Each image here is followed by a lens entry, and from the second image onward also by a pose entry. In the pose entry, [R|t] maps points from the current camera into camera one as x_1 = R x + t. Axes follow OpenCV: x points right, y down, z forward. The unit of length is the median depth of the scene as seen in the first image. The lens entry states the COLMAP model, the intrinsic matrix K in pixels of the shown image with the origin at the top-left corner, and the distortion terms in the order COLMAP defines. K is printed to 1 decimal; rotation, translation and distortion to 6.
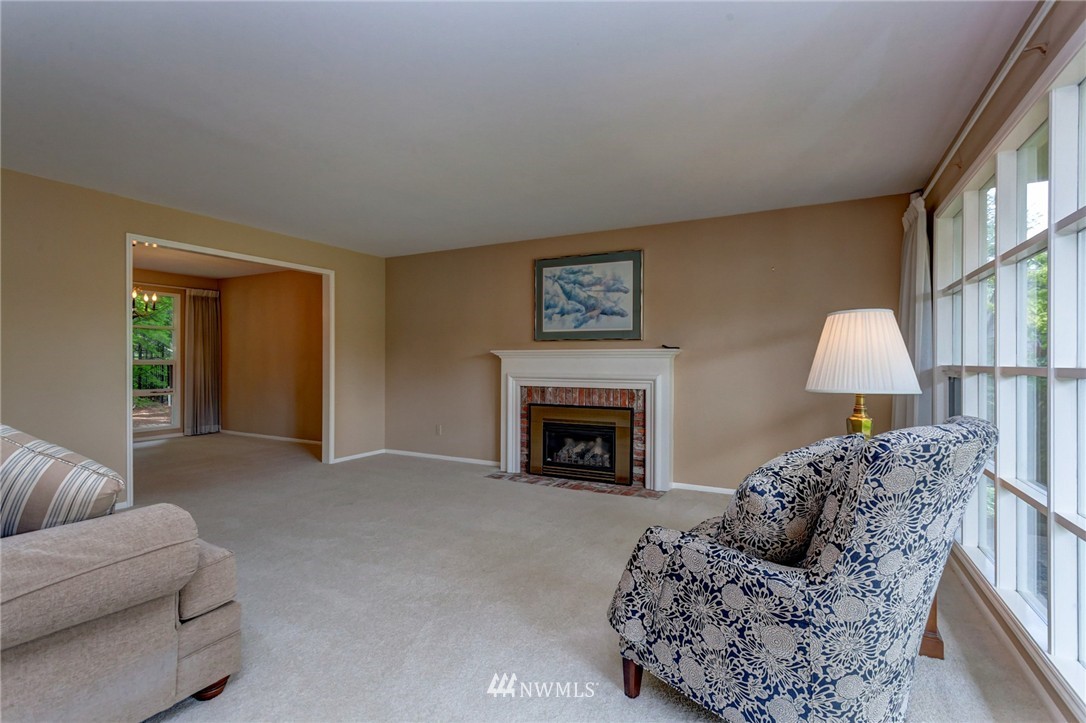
lens RADIAL K [[542.8, 0, 551.4], [0, 542.8, 364.6], [0, 0, 1]] dist [-0.000716, 0.001144]
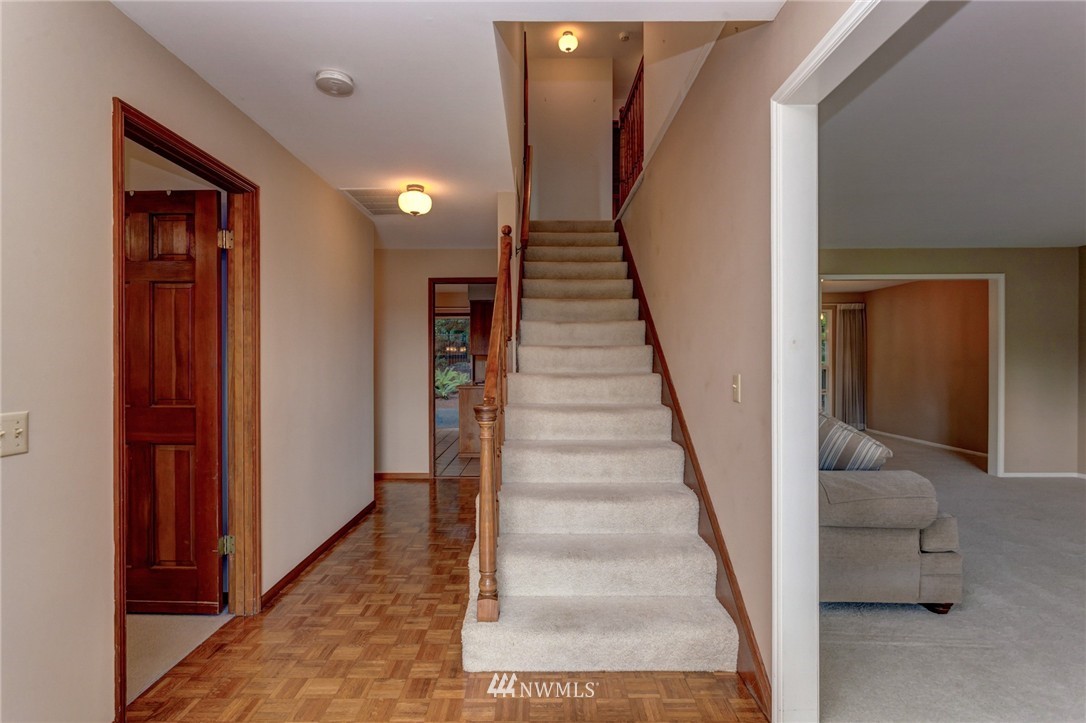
lens RADIAL K [[506.7, 0, 543.0], [0, 506.7, 361.5], [0, 0, 1]] dist [-0.001901, -0.000065]
pose [[0.454561, -0.006862, -0.890689, 0.021169], [-0.003993, 0.999945, -0.009741, -0.008002], [0.890707, 0.007984, 0.454508, -0.126393]]
